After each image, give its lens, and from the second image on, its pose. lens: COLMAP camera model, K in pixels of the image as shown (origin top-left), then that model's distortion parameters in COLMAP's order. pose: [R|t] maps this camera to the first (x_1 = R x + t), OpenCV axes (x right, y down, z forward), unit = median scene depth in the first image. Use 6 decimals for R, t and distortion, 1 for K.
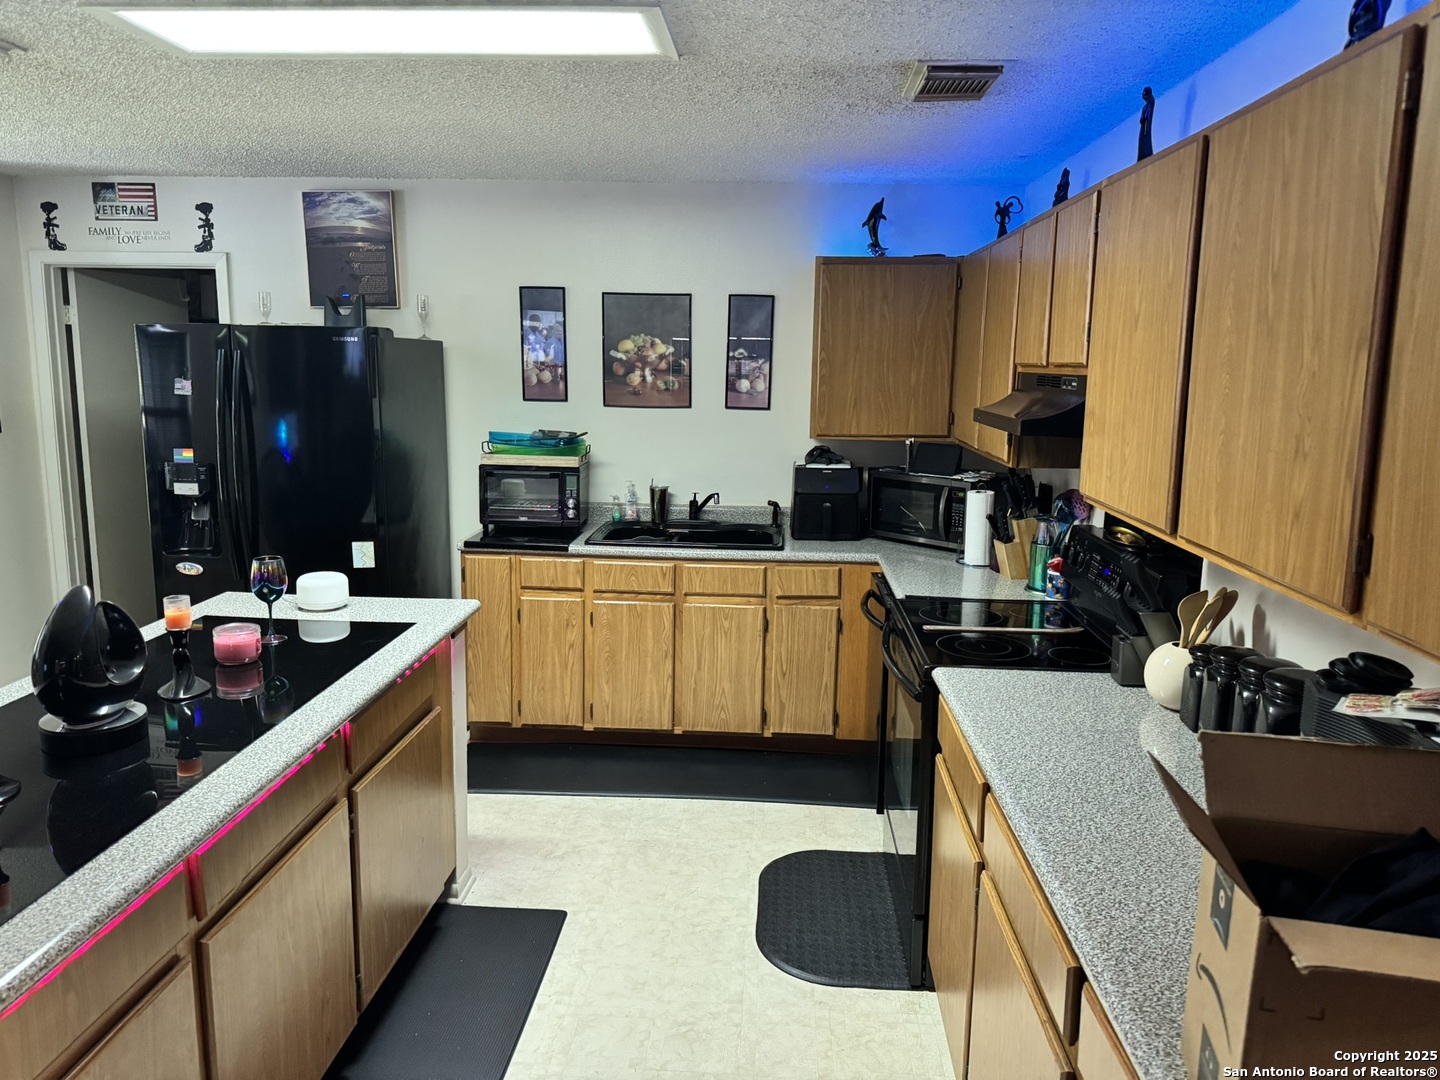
lens RADIAL K [[1014.6, 0, 724.1], [0, 1014.6, 531.5], [0, 0, 1]] dist [0.030091, -0.039990]
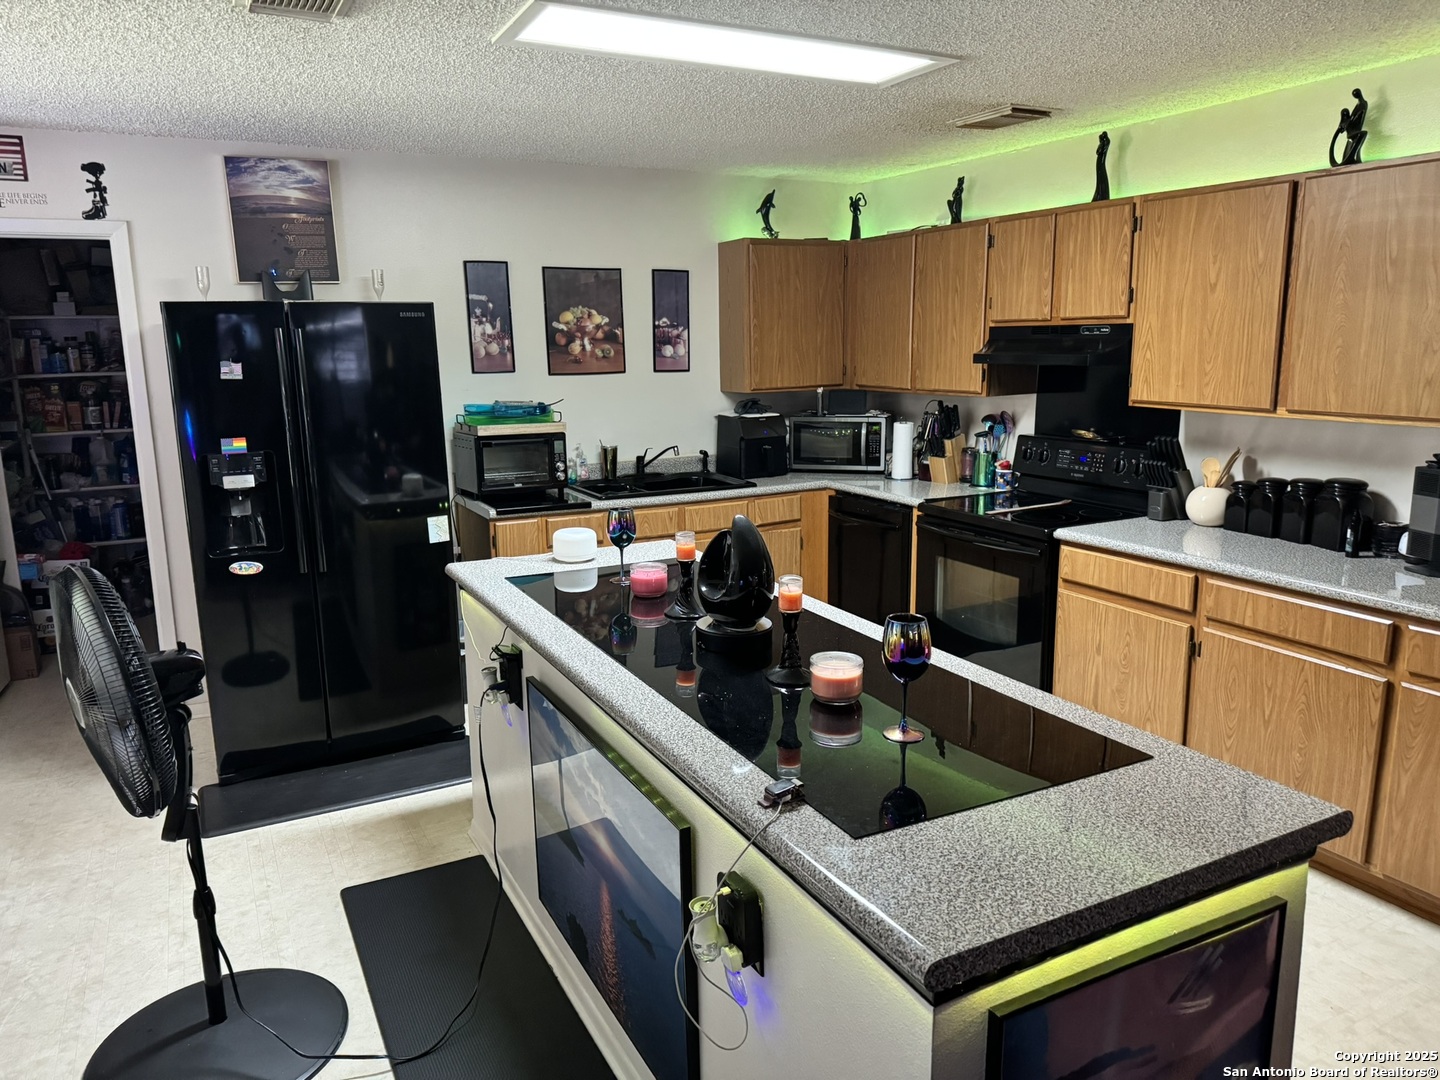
lens RADIAL K [[1027.6, 0, 720.0], [0, 1027.6, 540.0], [0, 0, 1]] dist [-0.003783, -0.004104]
pose [[0.857961, -0.127800, 0.497564, -0.526971], [0.113530, 0.991782, 0.058978, 0.004441], [-0.501012, 0.005888, 0.865420, -0.016483]]
